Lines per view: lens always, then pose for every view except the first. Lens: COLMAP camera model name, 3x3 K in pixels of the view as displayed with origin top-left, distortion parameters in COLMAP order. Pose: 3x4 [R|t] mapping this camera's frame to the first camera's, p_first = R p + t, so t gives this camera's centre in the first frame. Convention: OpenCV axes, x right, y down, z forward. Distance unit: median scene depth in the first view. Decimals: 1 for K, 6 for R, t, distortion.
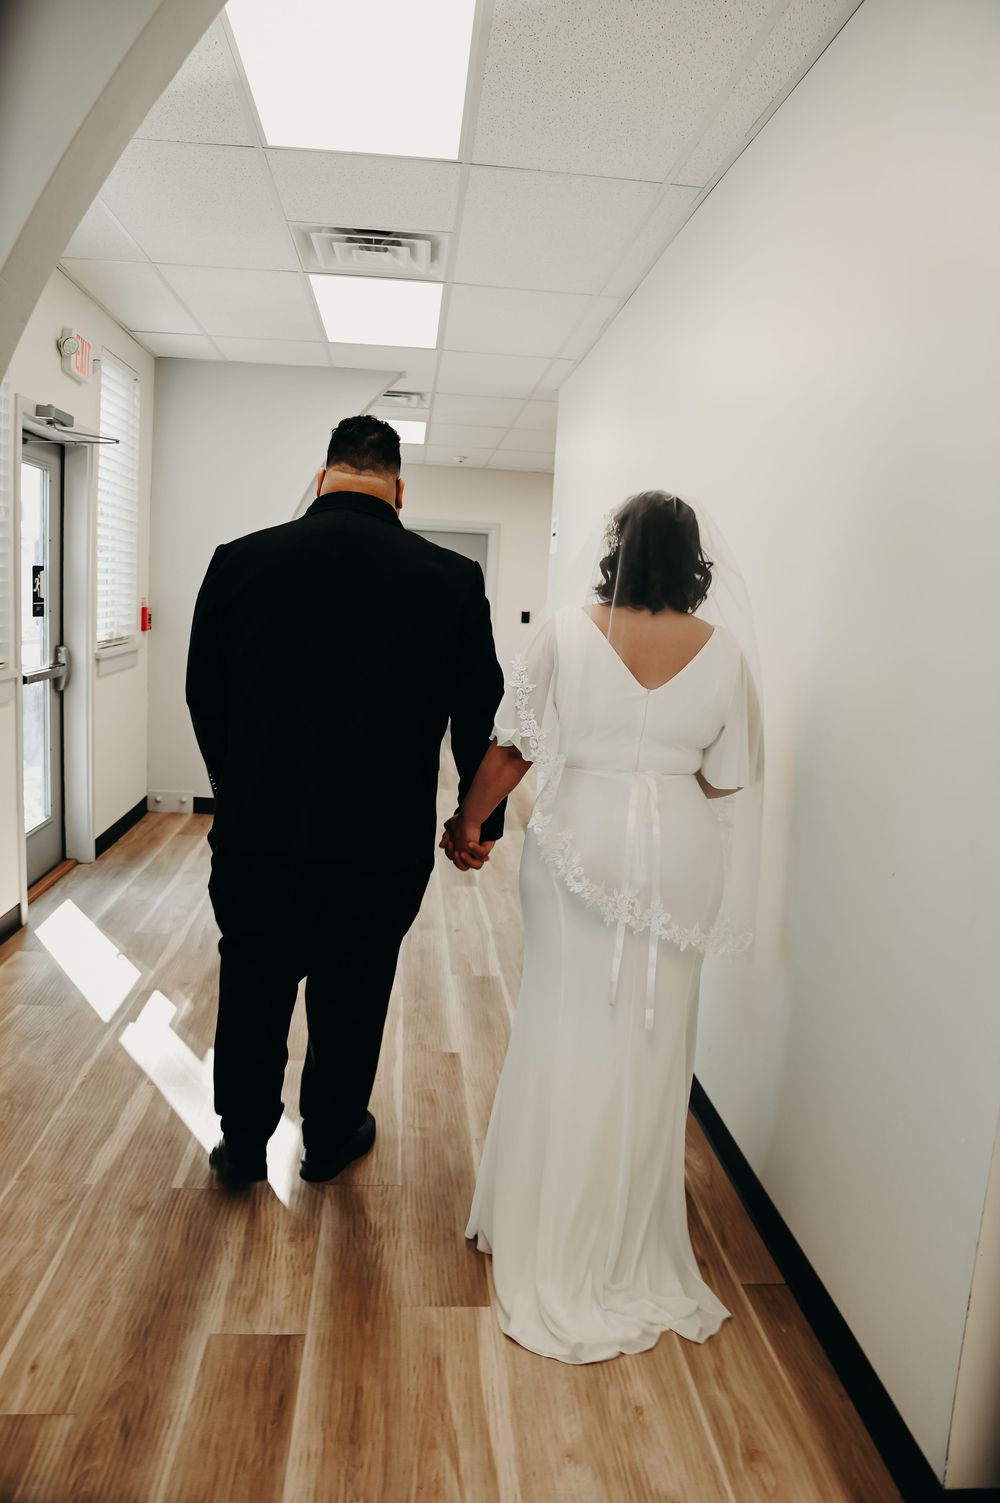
lens RADIAL K [[1056.9, 0, 499.3], [0, 1056.9, 743.7], [0, 0, 1]] dist [-0.113582, 0.093286]
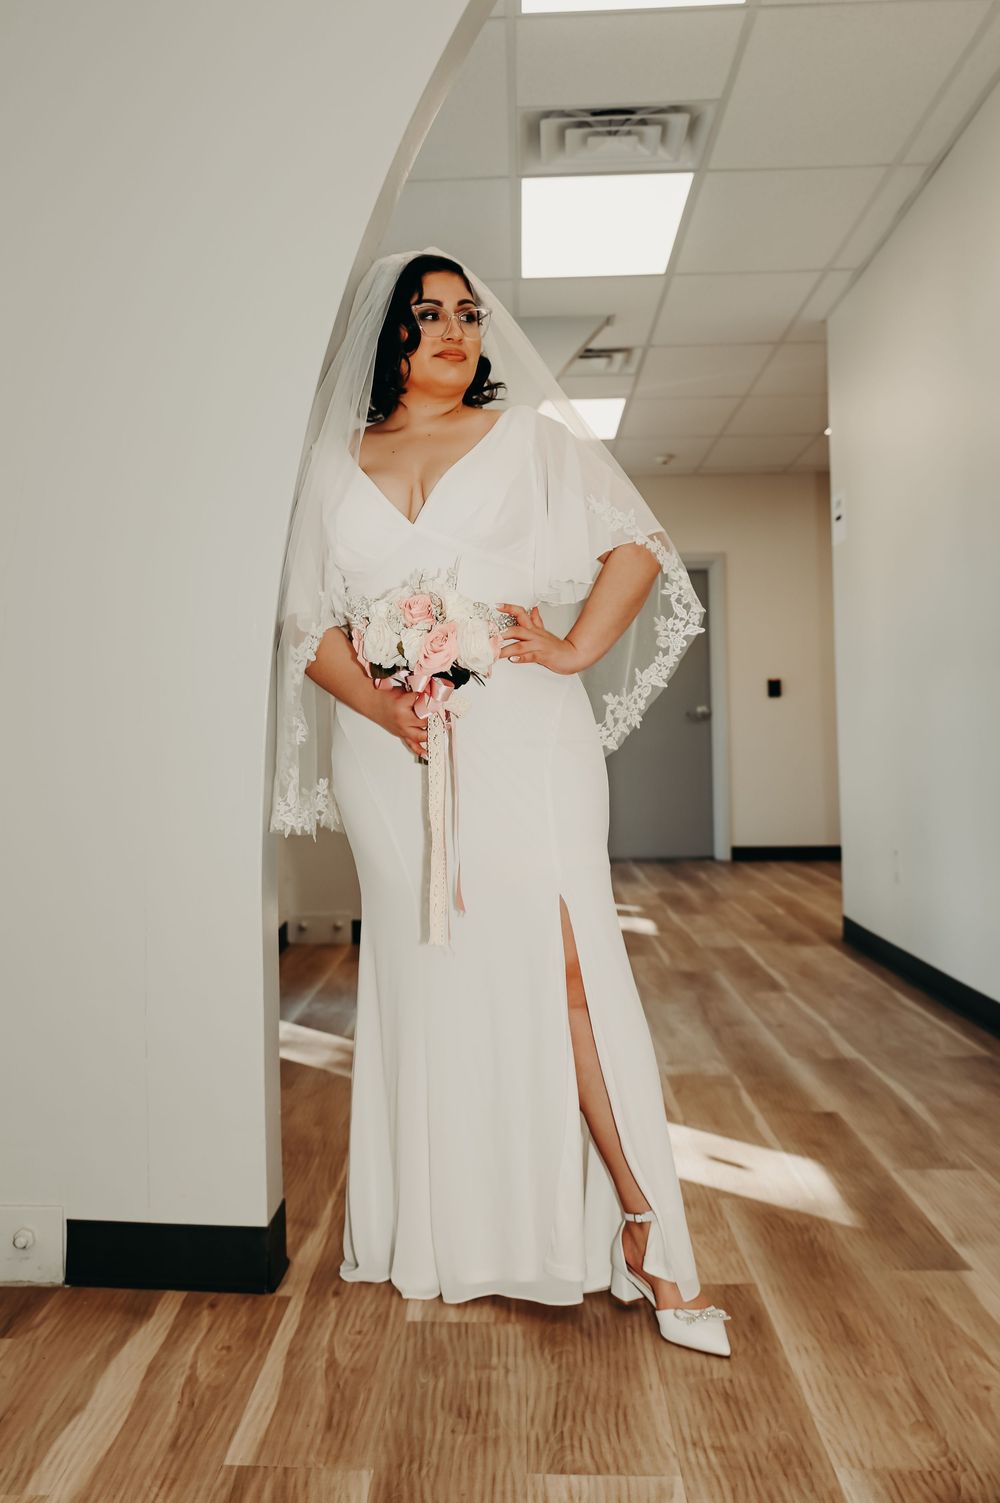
lens RADIAL K [[1713.1, 0, 452.6], [0, 1713.1, 657.0], [0, 0, 1]] dist [-0.010097, 0.122401]
pose [[0.988946, -0.076635, -0.126933, -0.141330], [0.051395, 0.980175, -0.191351, 0.217788], [0.139081, 0.182712, 0.973279, -0.308441]]
